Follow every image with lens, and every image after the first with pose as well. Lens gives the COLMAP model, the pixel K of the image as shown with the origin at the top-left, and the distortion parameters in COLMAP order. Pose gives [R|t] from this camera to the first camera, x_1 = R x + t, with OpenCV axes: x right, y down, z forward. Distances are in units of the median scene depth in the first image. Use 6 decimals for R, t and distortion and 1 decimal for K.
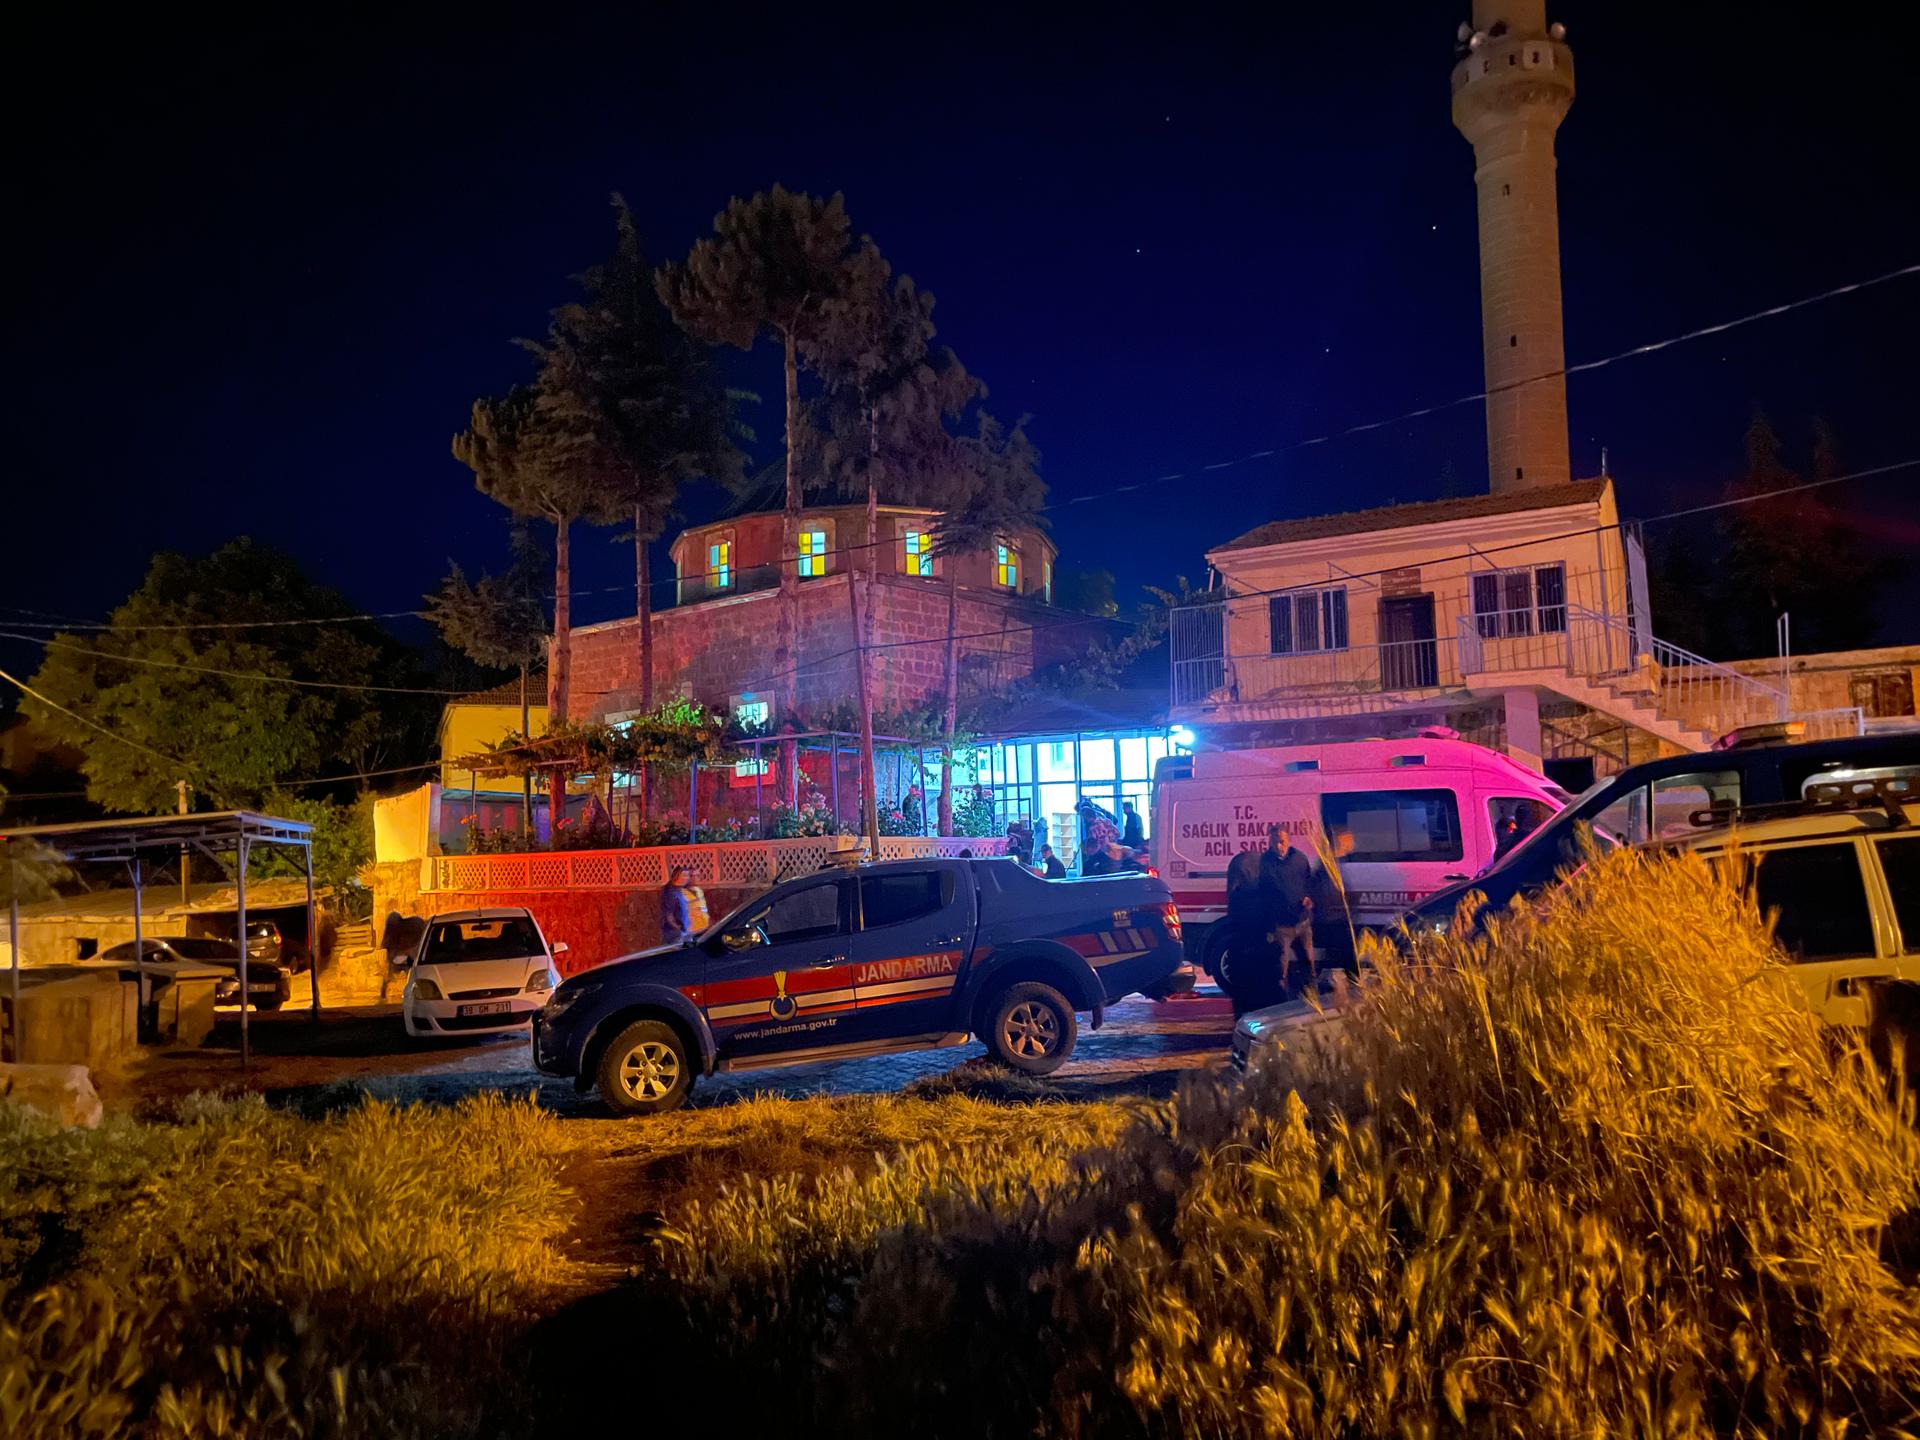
lens RADIAL K [[1468.4, 0, 970.0], [0, 1468.4, 714.9], [0, 0, 1]] dist [0.089226, -0.111436]
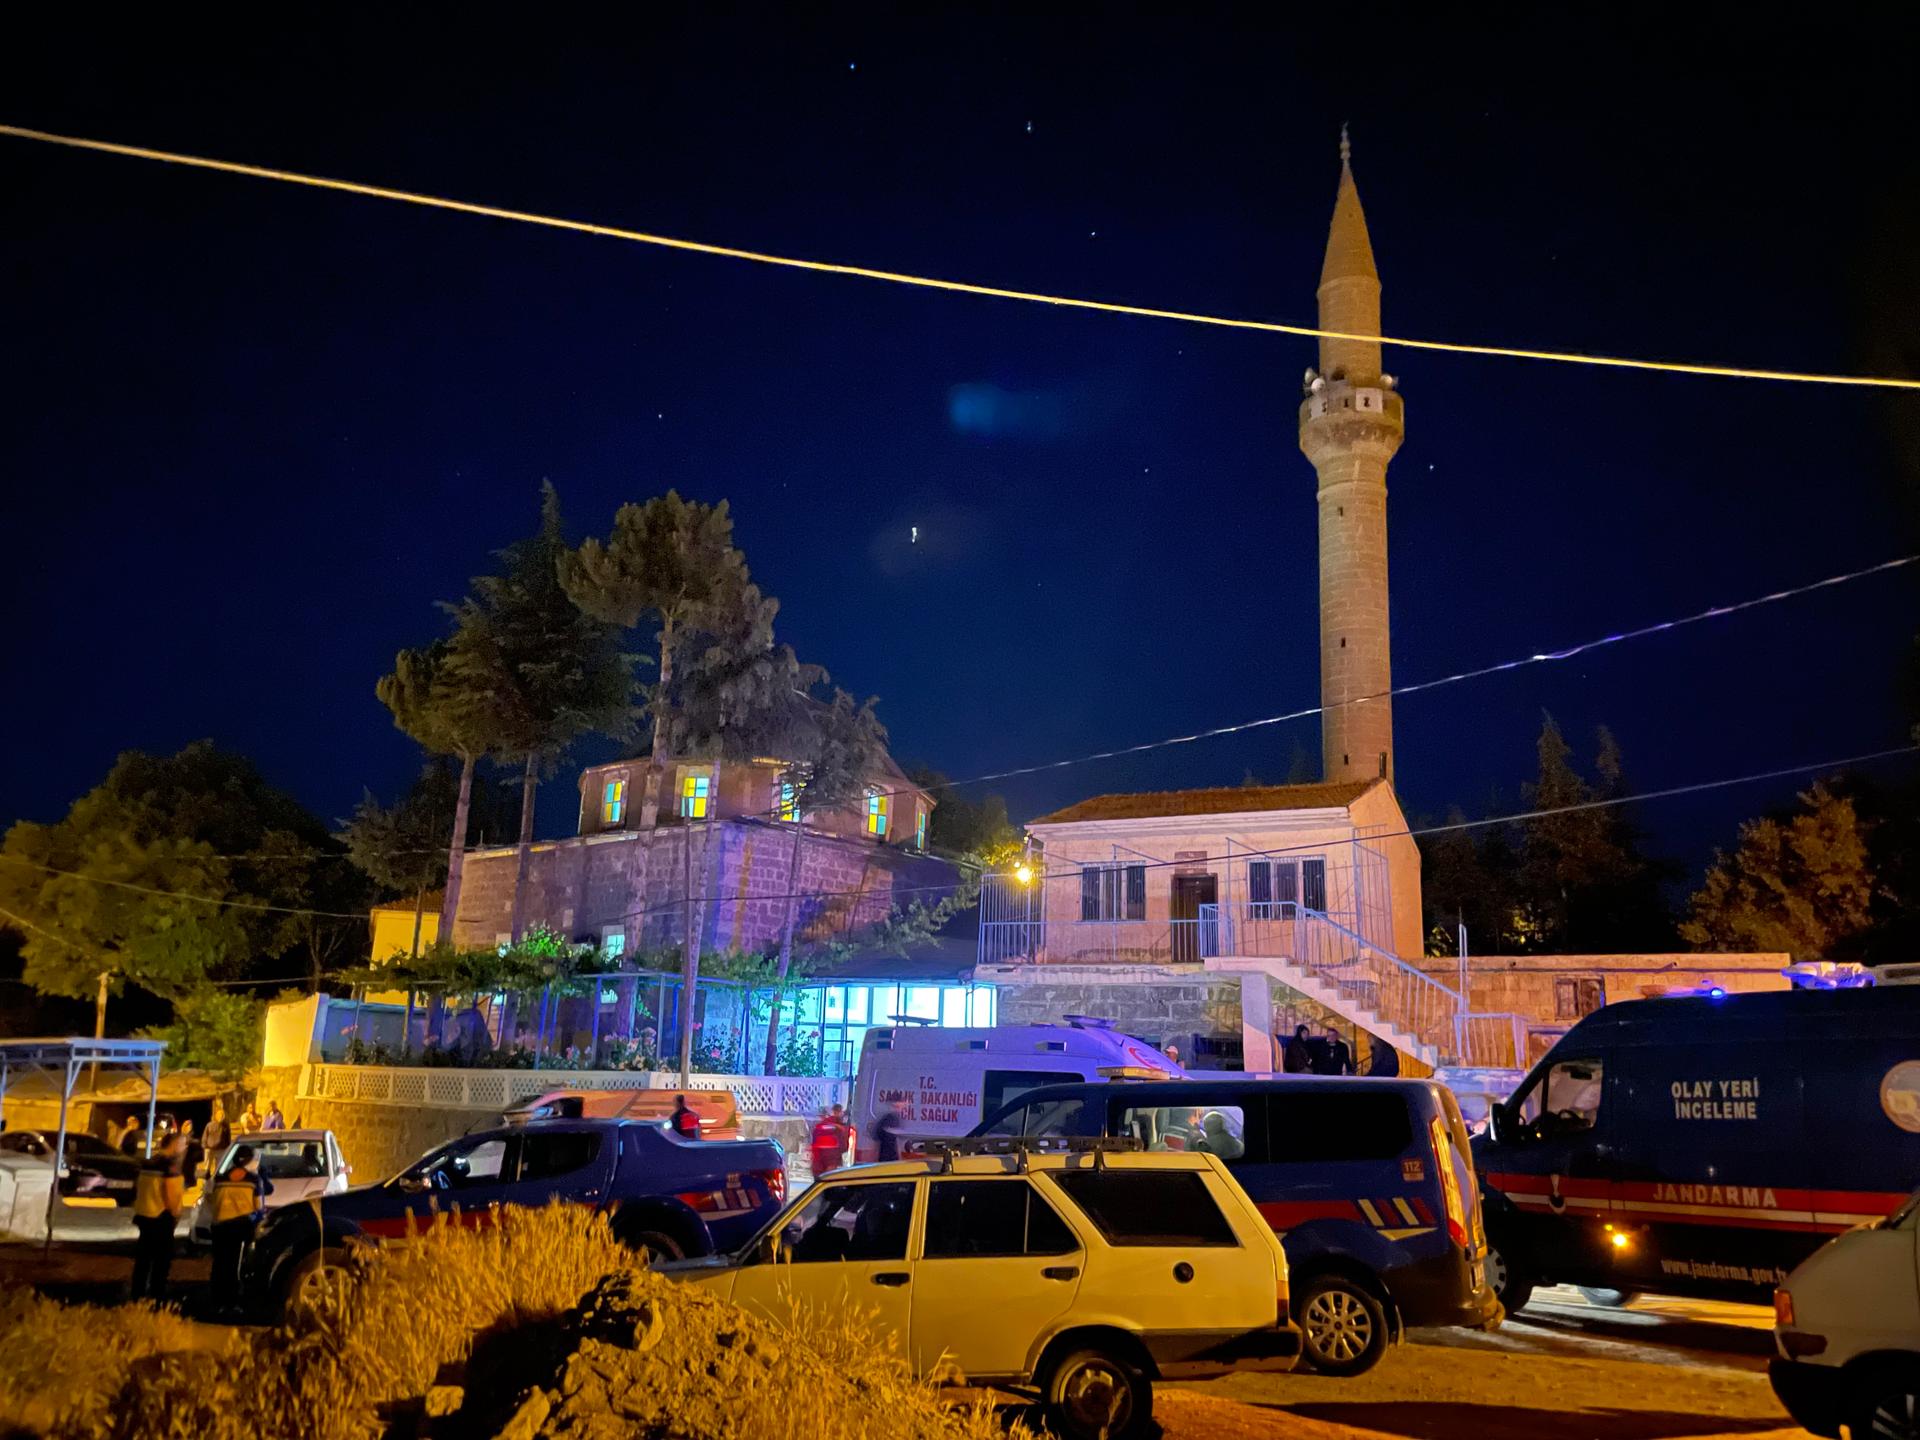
lens RADIAL K [[1468.4, 0, 972.8], [0, 1468.4, 698.9], [0, 0, 1]] dist [0.089226, -0.111436]
pose [[0.998456, 0.055351, -0.004719, 0.120367], [-0.055440, 0.987493, -0.147593, -0.037038], [-0.003509, 0.147627, 0.989037, -0.122087]]
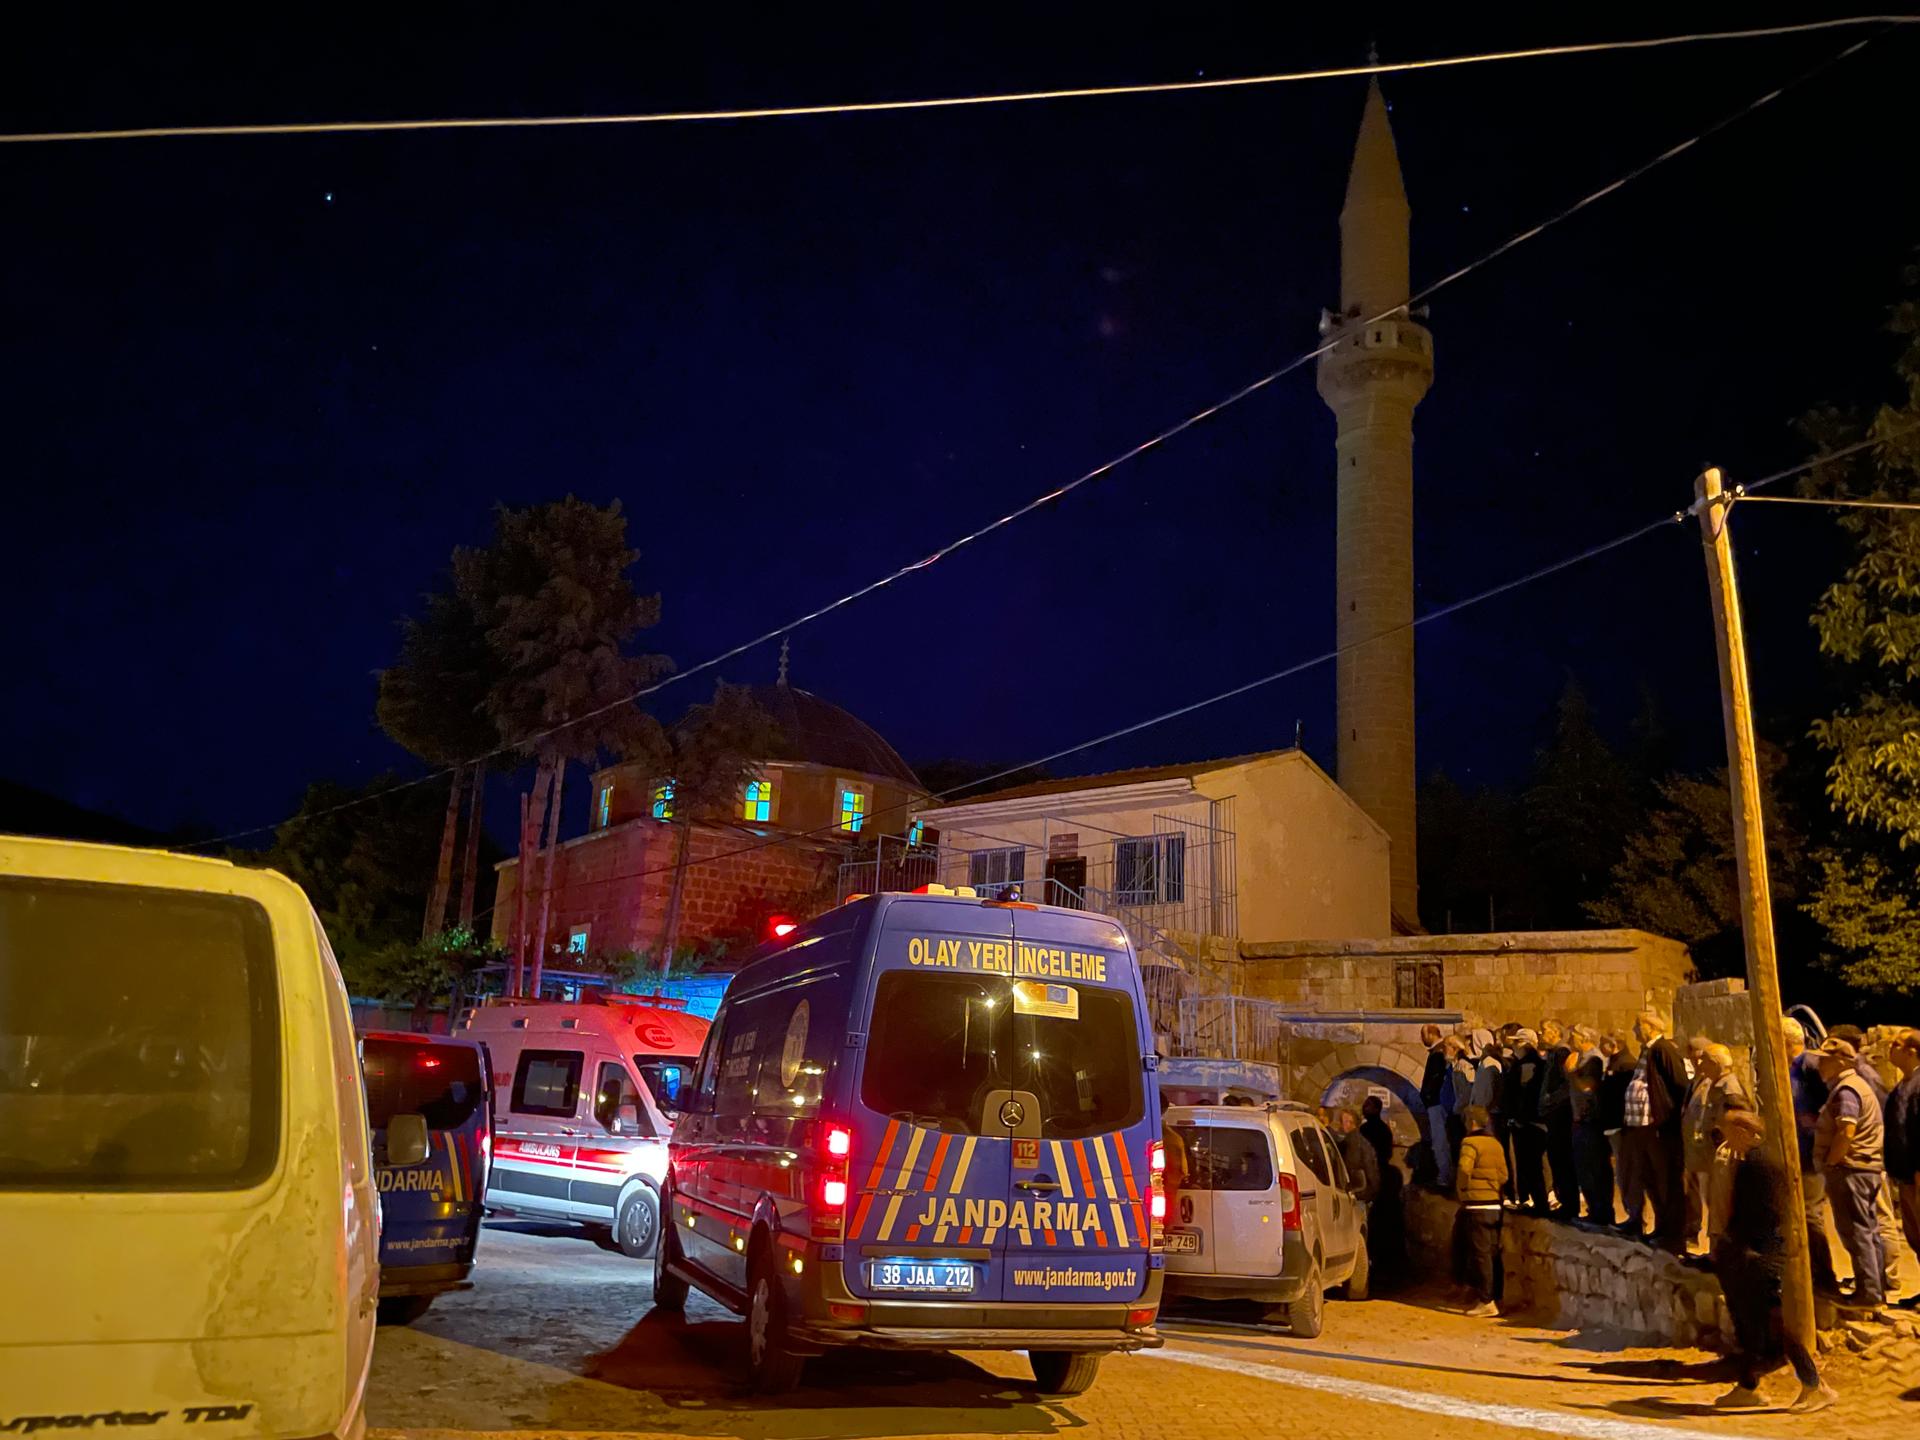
lens RADIAL K [[1468.4, 0, 971.4], [0, 1468.4, 724.1], [0, 0, 1]] dist [0.089226, -0.111436]
pose [[0.965473, 0.009252, -0.260339, 0.483664], [-0.045520, 0.989986, -0.133626, -0.032350], [0.256496, 0.140863, 0.956226, -0.021332]]
